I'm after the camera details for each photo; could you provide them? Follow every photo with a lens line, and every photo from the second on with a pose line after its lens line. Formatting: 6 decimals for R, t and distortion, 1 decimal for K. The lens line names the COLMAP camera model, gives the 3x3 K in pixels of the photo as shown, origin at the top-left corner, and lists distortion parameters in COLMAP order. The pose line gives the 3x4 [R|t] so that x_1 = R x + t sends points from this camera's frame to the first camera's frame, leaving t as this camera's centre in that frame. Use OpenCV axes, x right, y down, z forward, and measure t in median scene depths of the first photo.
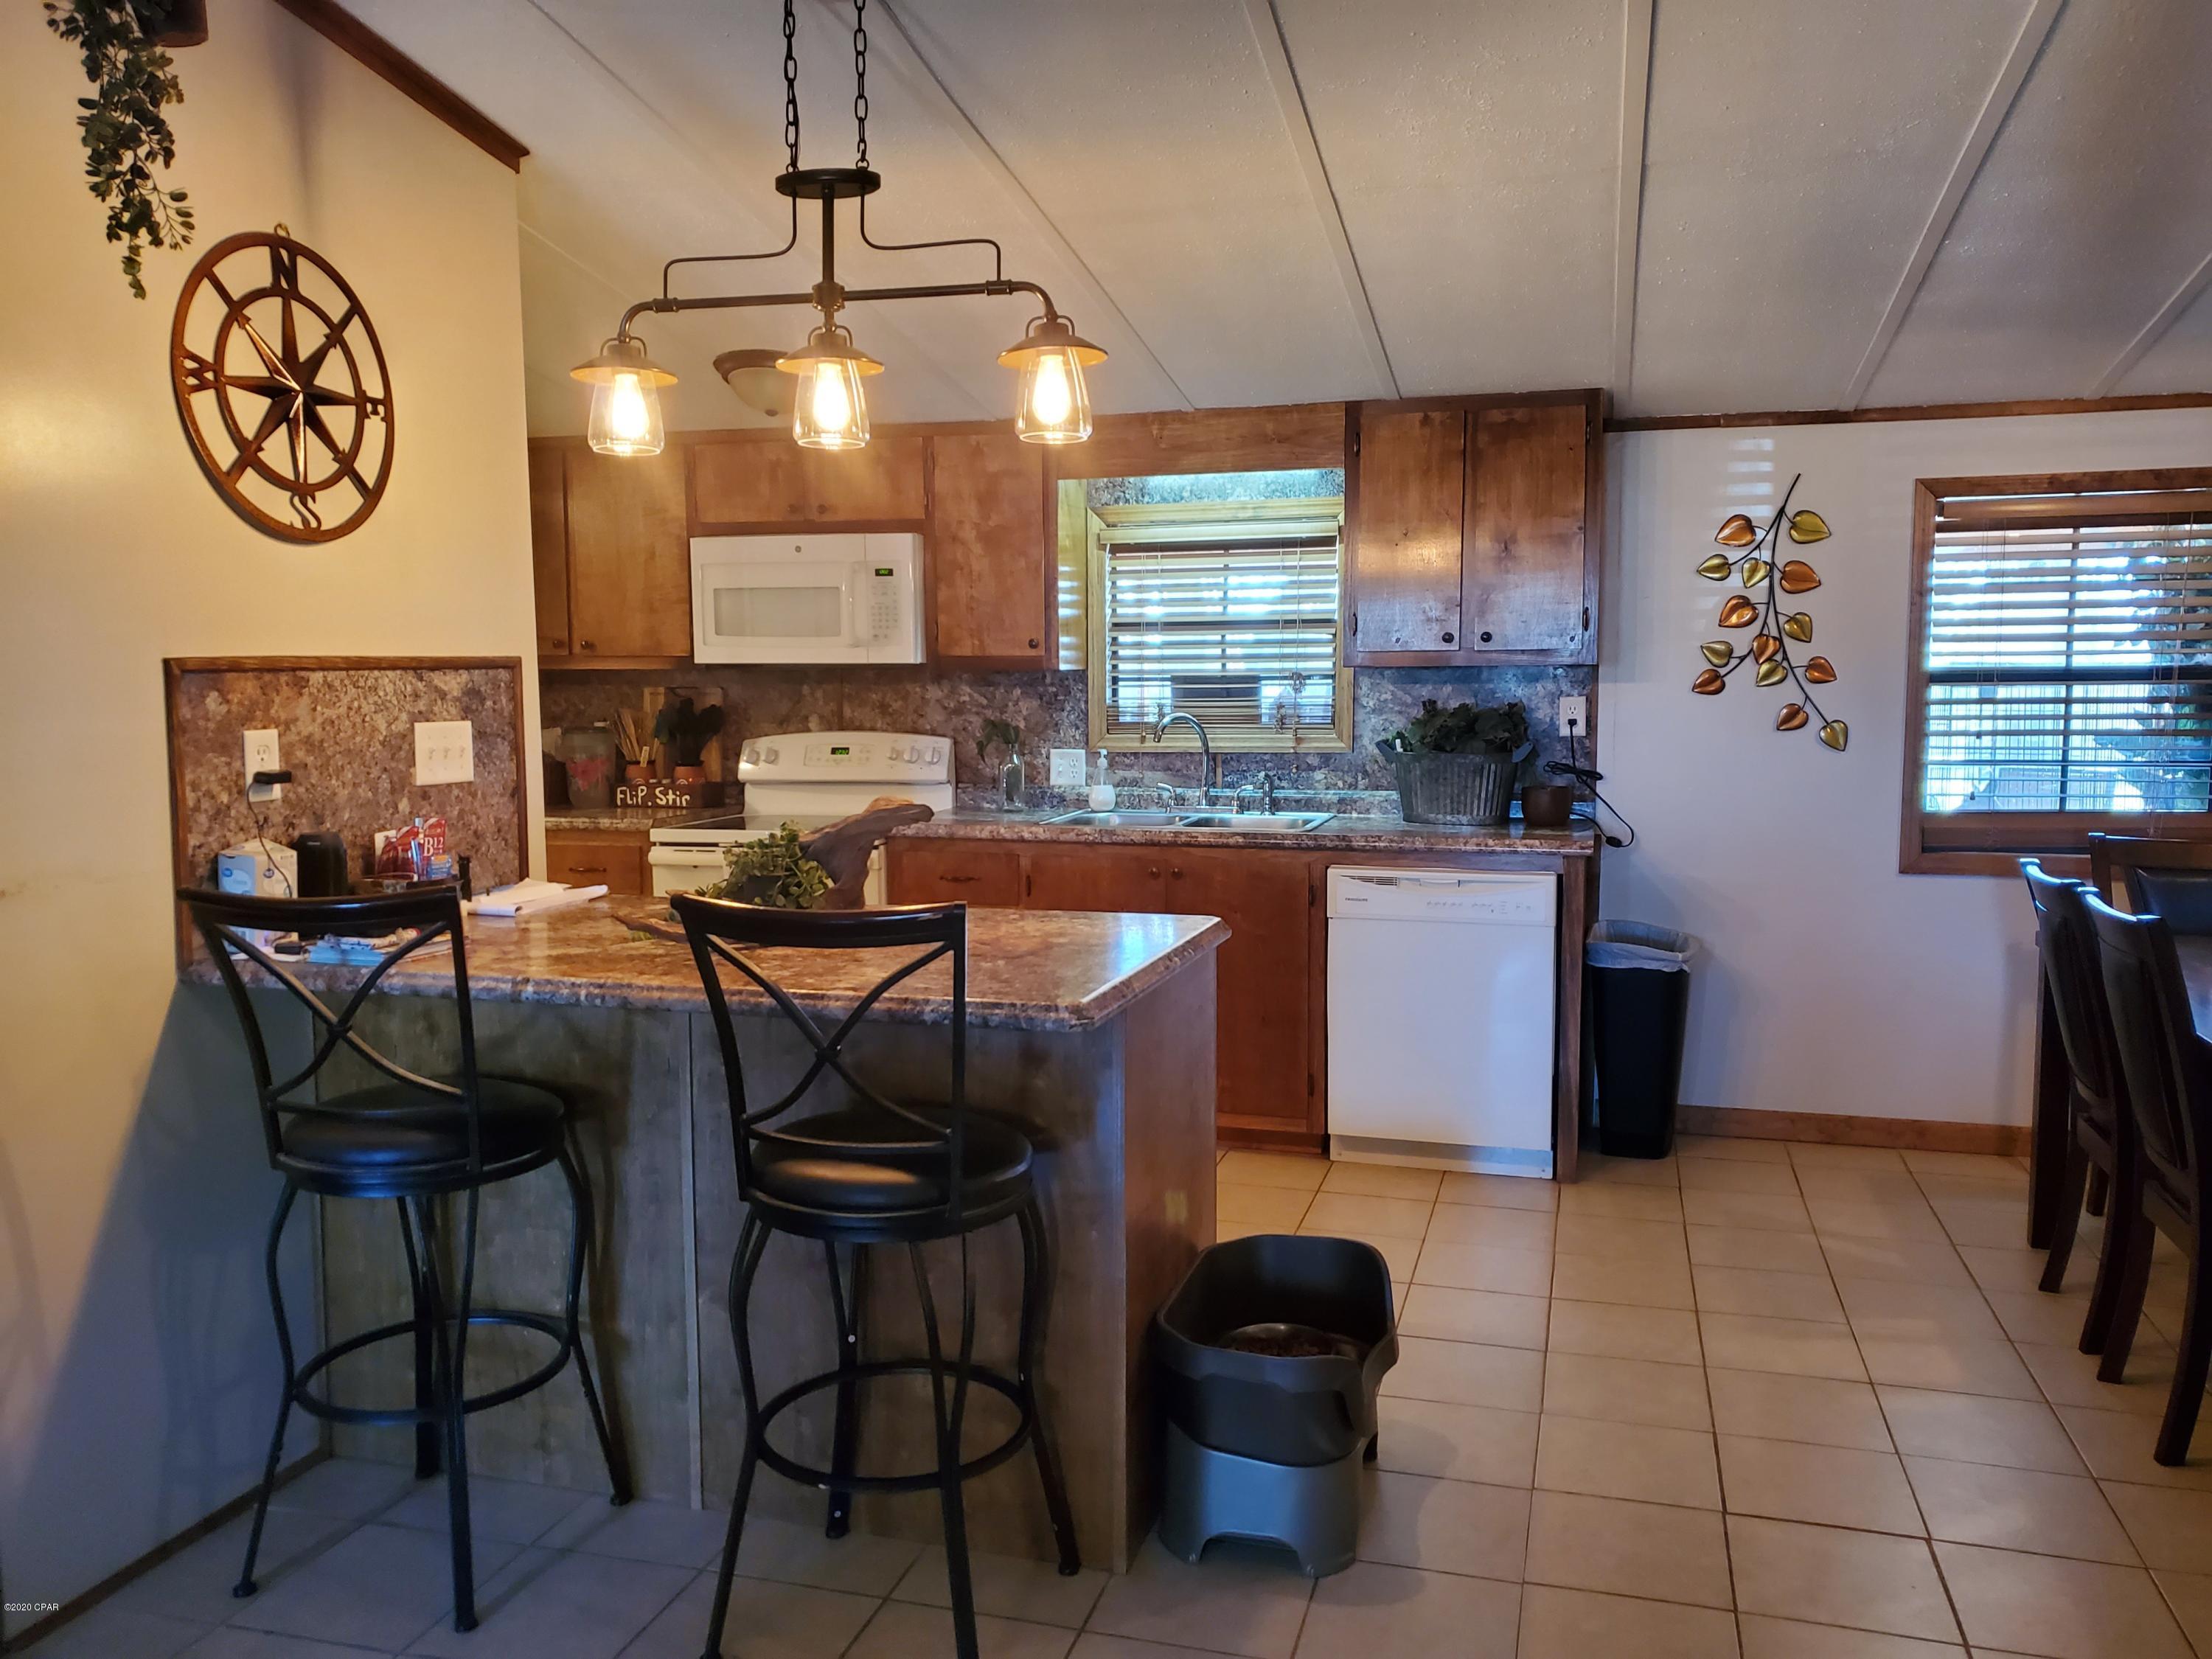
lens RADIAL K [[1678.0, 0, 1123.1], [0, 1678.0, 819.7], [0, 0, 1]] dist [0.033553, -0.022595]
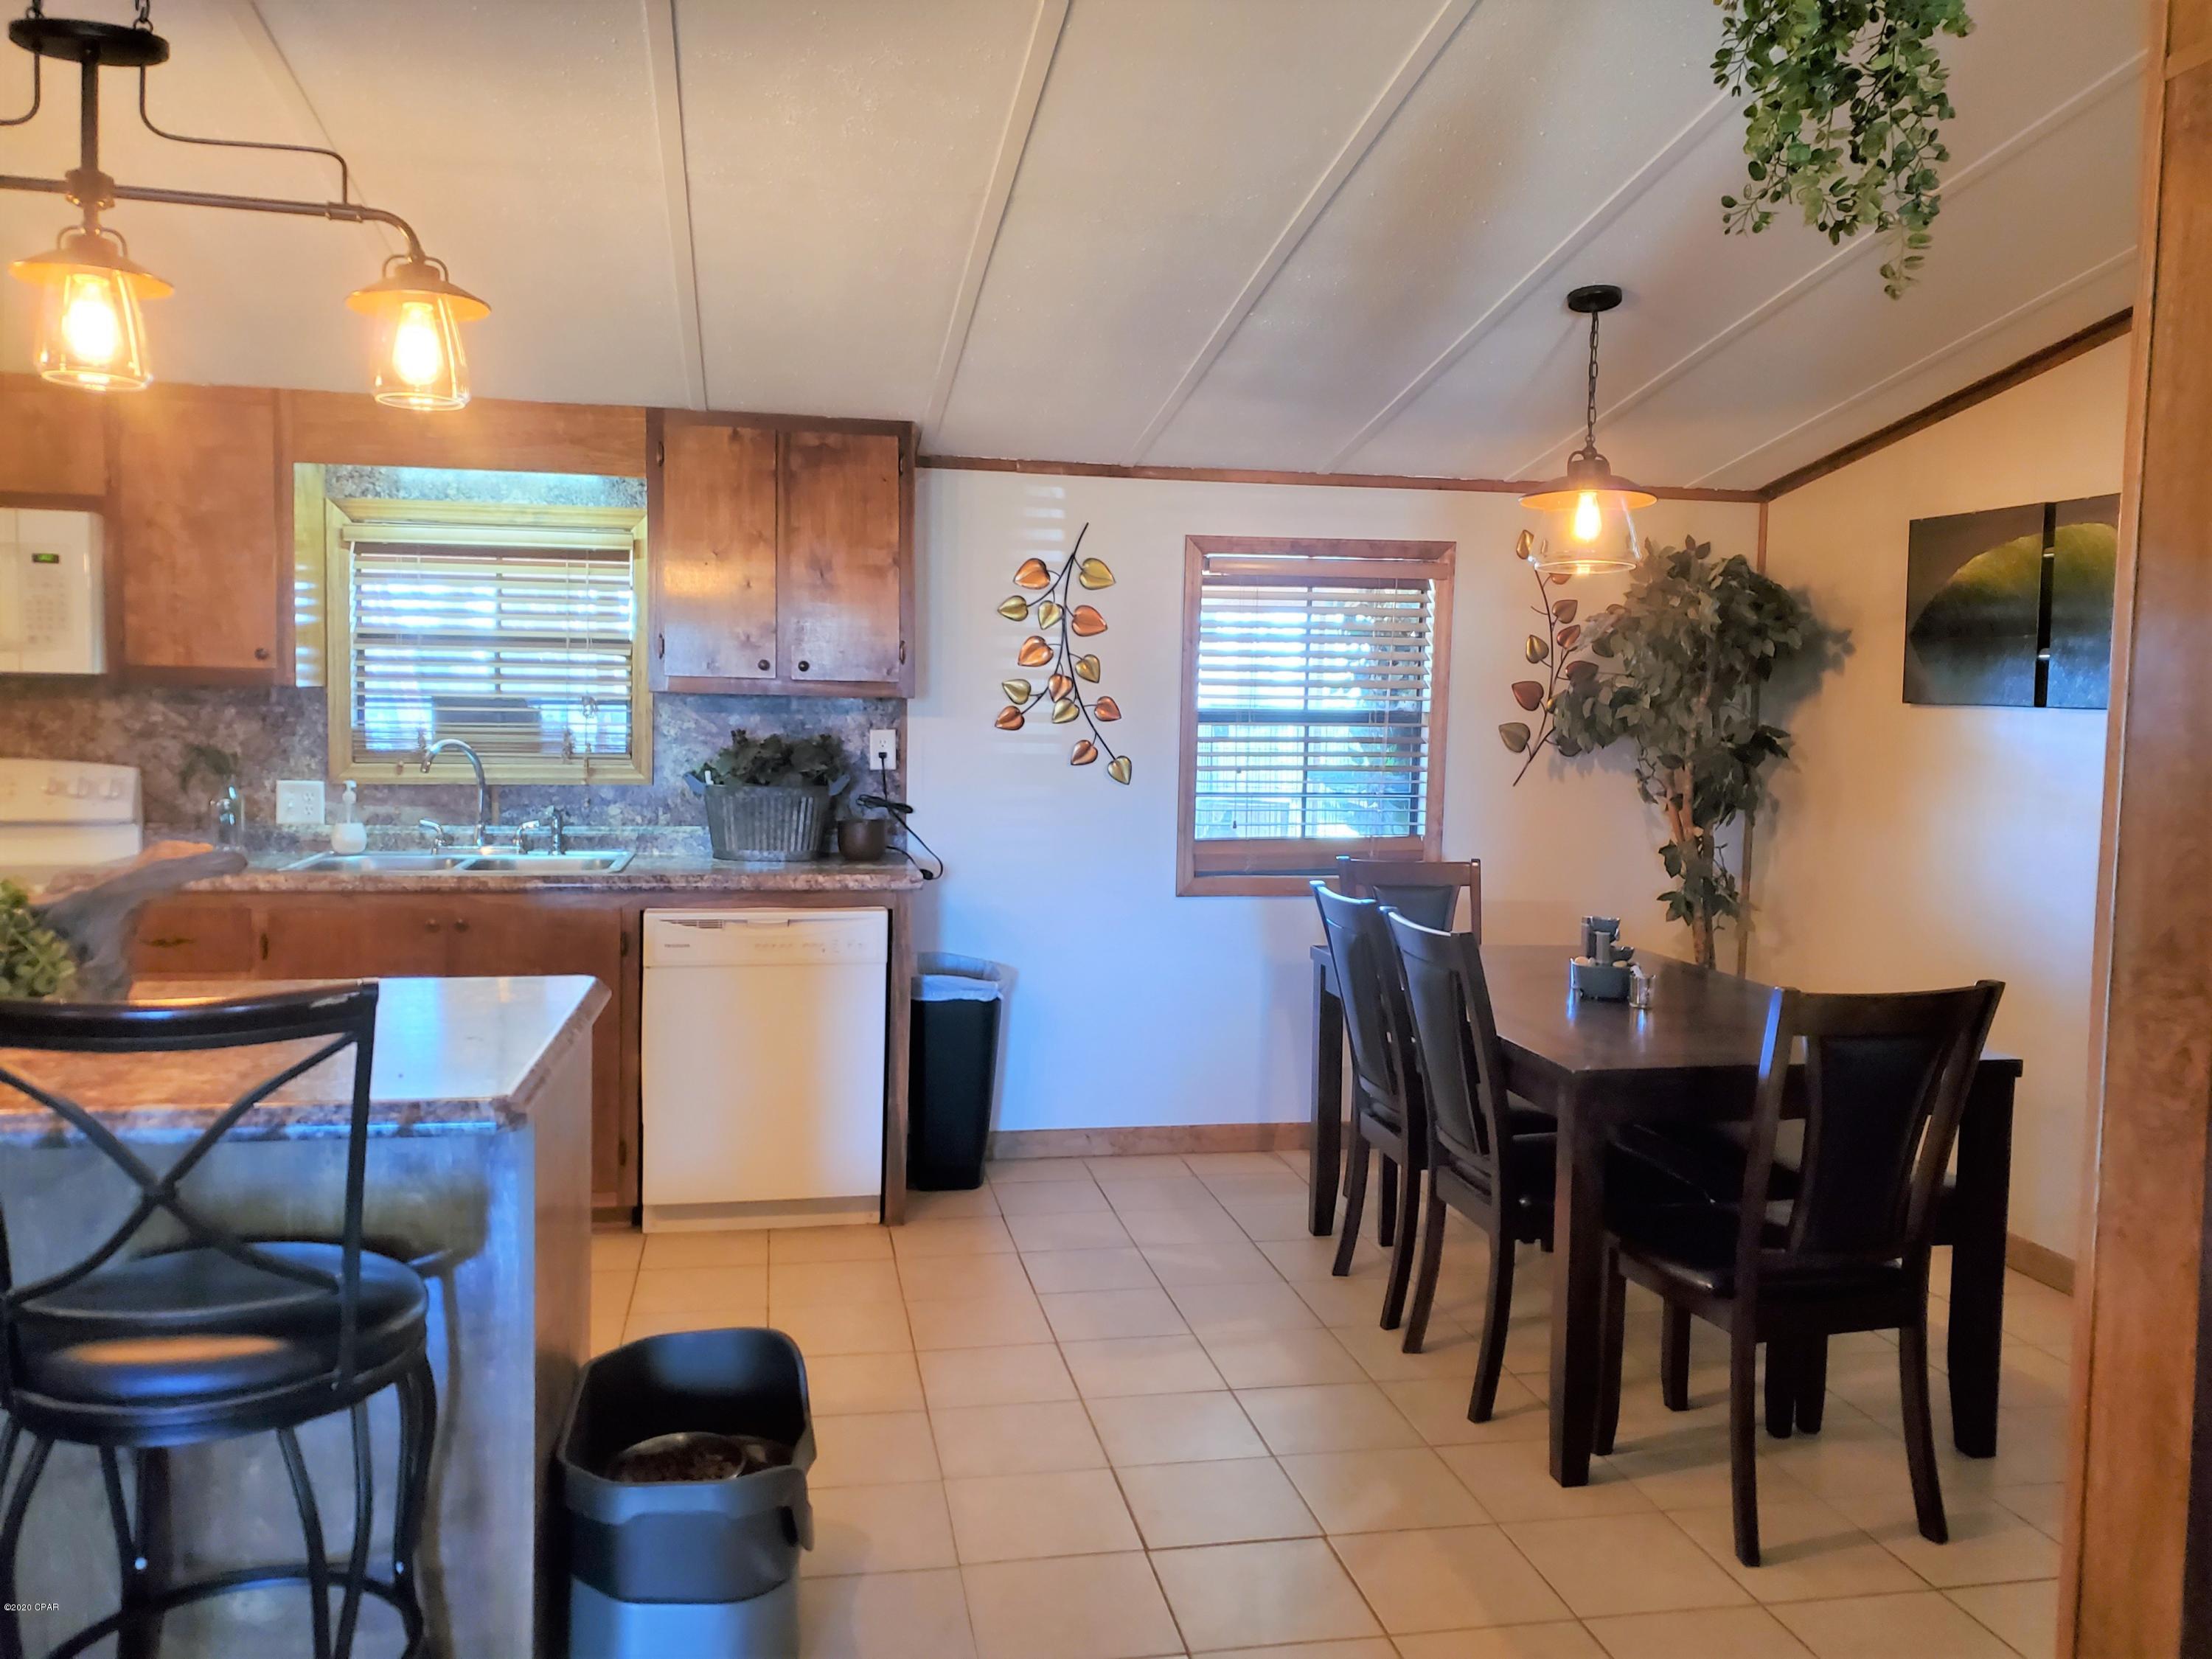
lens RADIAL K [[1678.0, 0, 1109.3], [0, 1678.0, 807.1], [0, 0, 1]] dist [0.033553, -0.022595]
pose [[0.889390, -0.005918, 0.457110, -0.117836], [0.017965, 0.999596, -0.022014, -0.005544], [-0.456795, 0.027791, 0.889138, 0.114899]]
